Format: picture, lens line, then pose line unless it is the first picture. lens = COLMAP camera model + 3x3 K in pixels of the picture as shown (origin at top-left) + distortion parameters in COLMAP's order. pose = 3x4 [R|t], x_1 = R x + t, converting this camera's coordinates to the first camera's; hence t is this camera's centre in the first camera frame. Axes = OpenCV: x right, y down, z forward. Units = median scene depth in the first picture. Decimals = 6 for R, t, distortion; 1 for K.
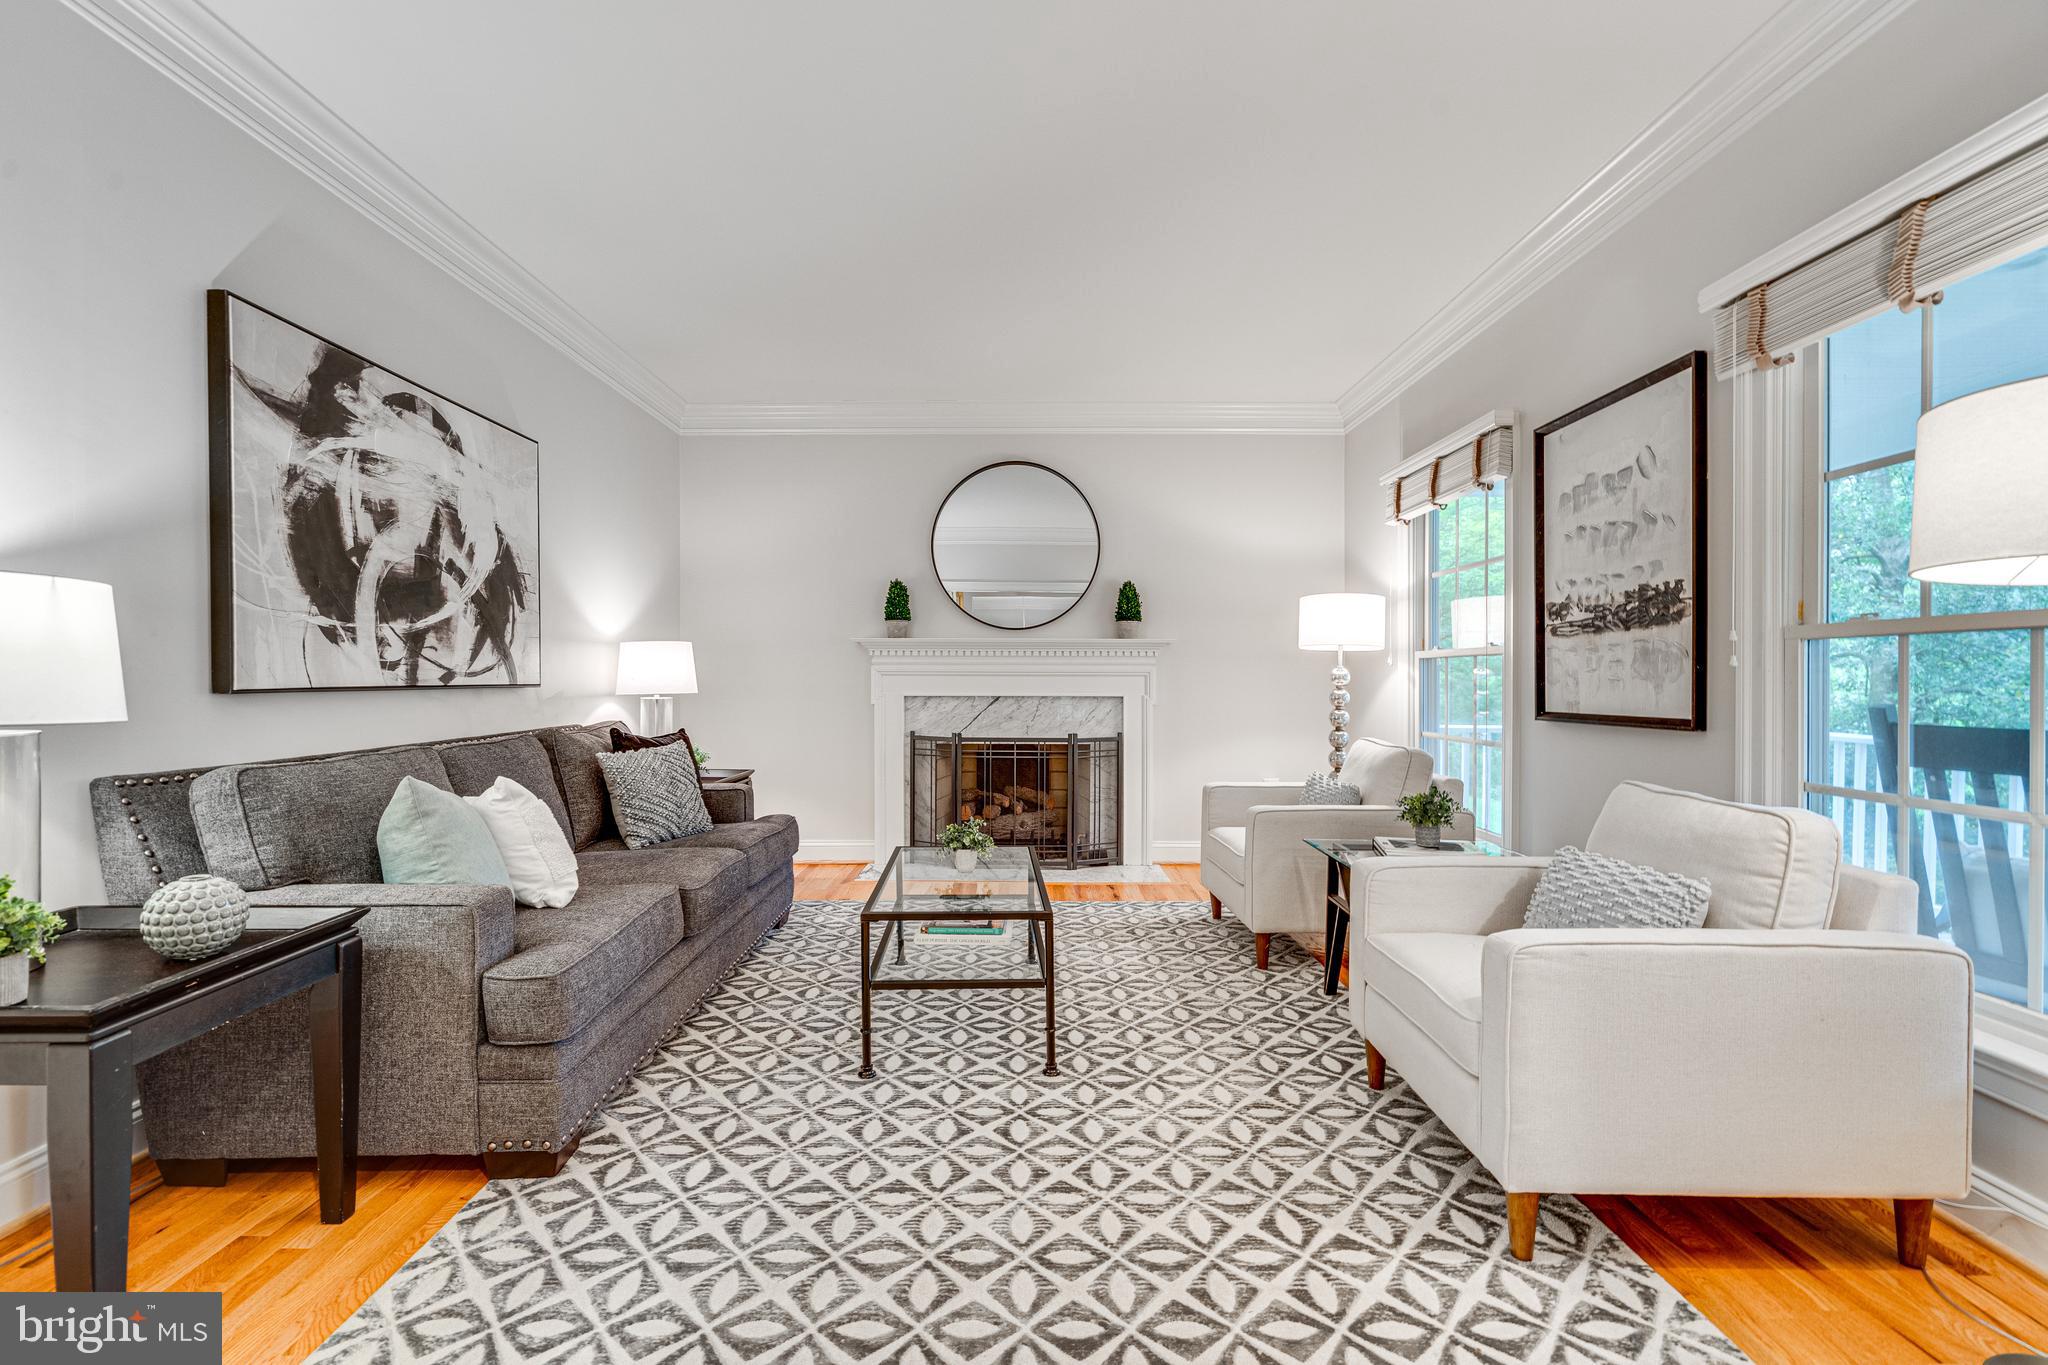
lens RADIAL K [[938.2, 0, 1031.1], [0, 938.2, 688.9], [0, 0, 1]] dist [-0.000974, -0.000044]
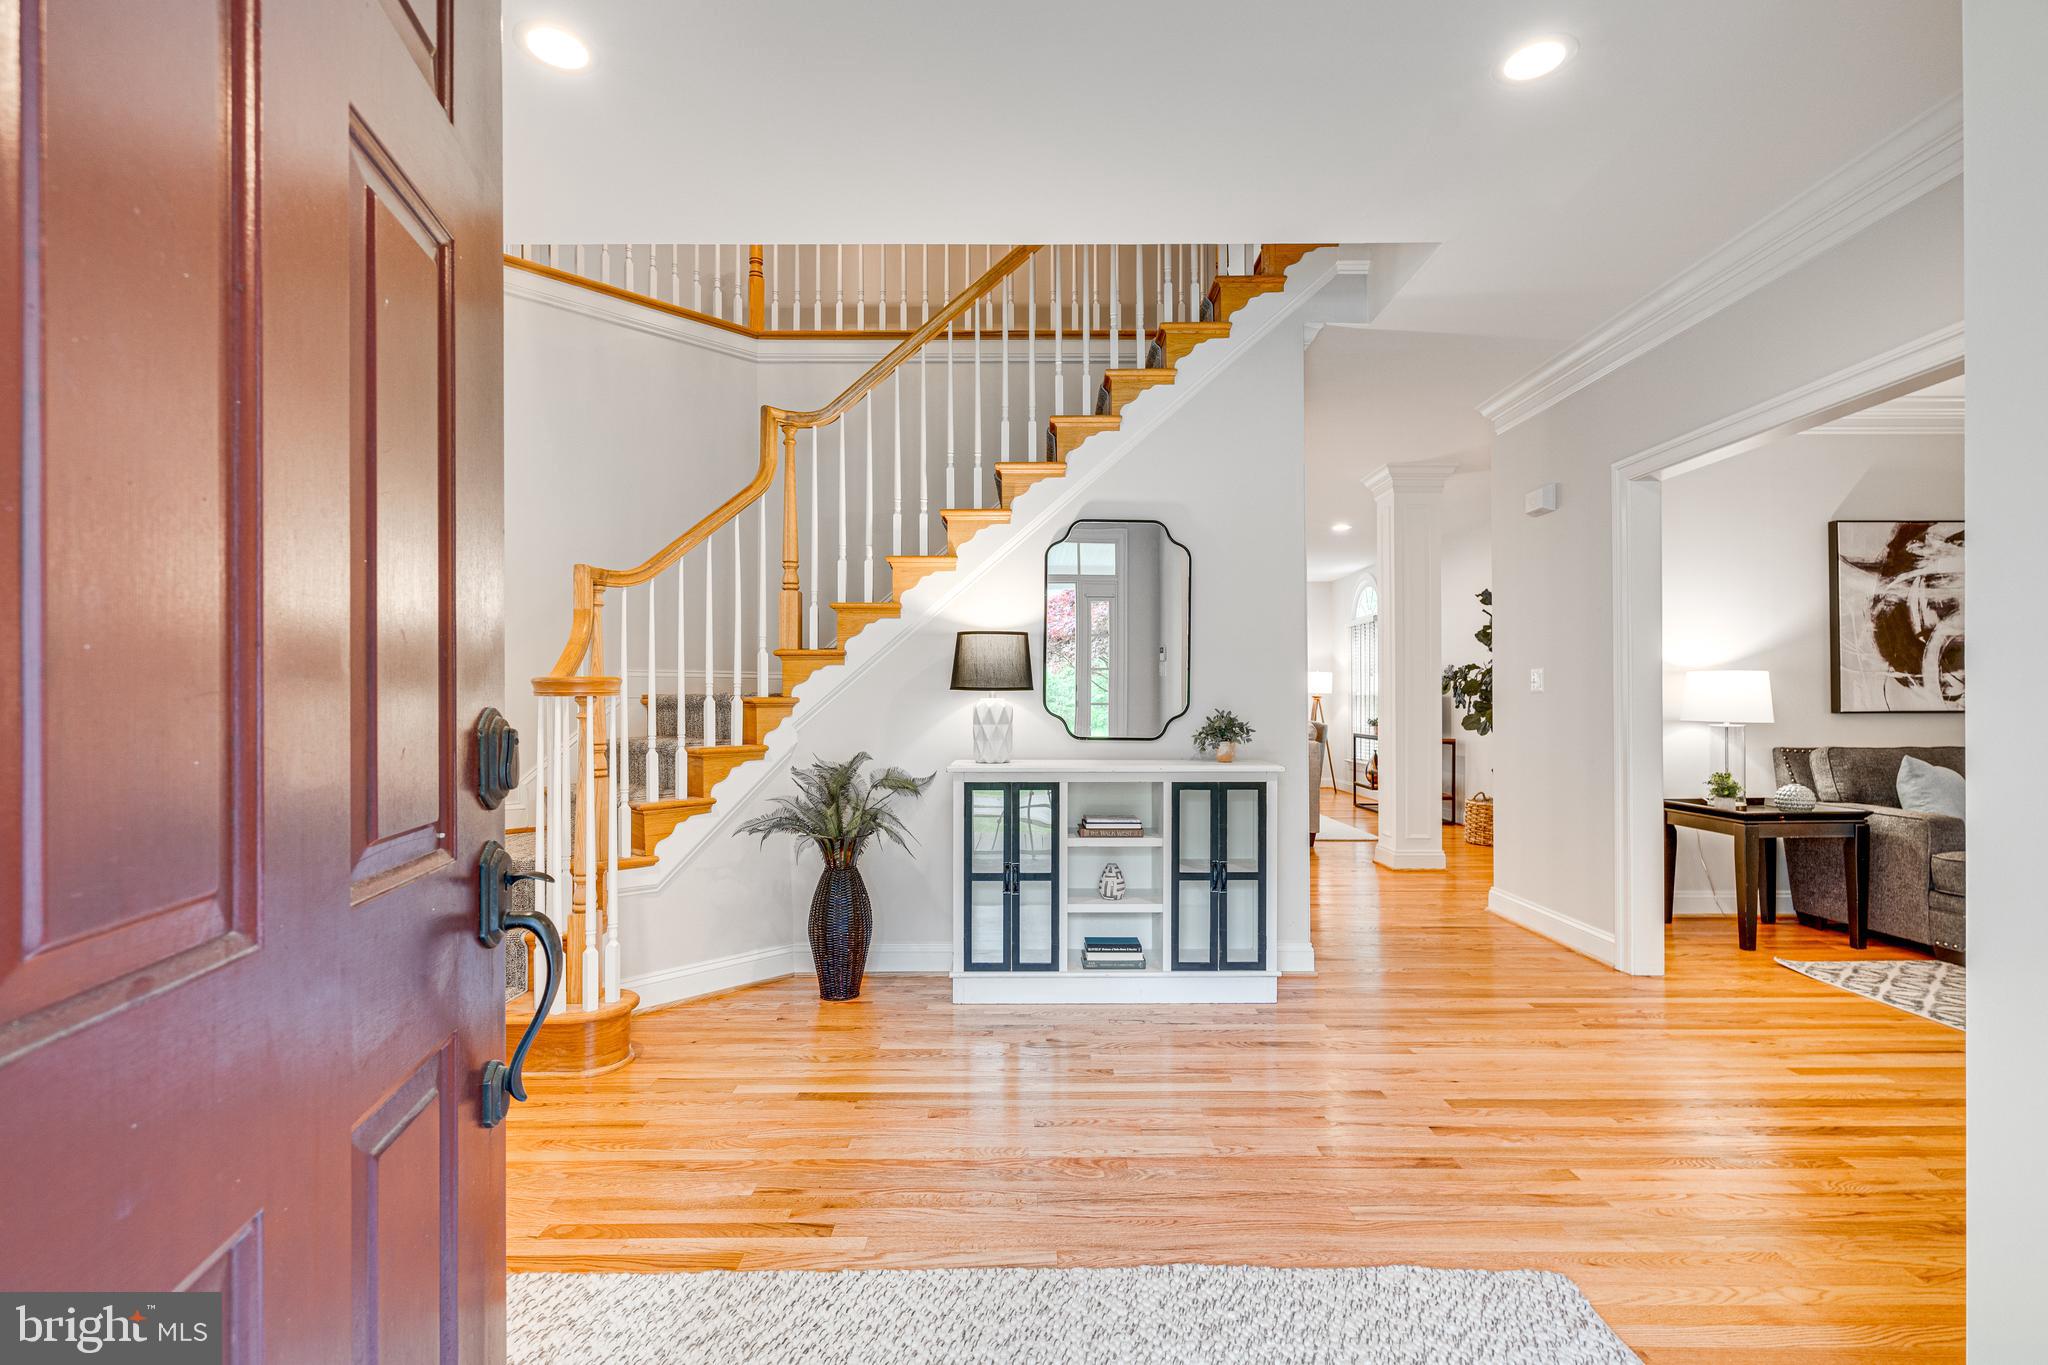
lens RADIAL K [[938.2, 0, 1031.1], [0, 938.2, 688.9], [0, 0, 1]] dist [-0.000974, -0.000044]
pose [[-0.004515, -0.020518, -0.999779, 1.114748], [-0.010246, 0.999738, -0.020471, 0.010438], [0.999937, 0.010151, -0.004724, -0.707118]]
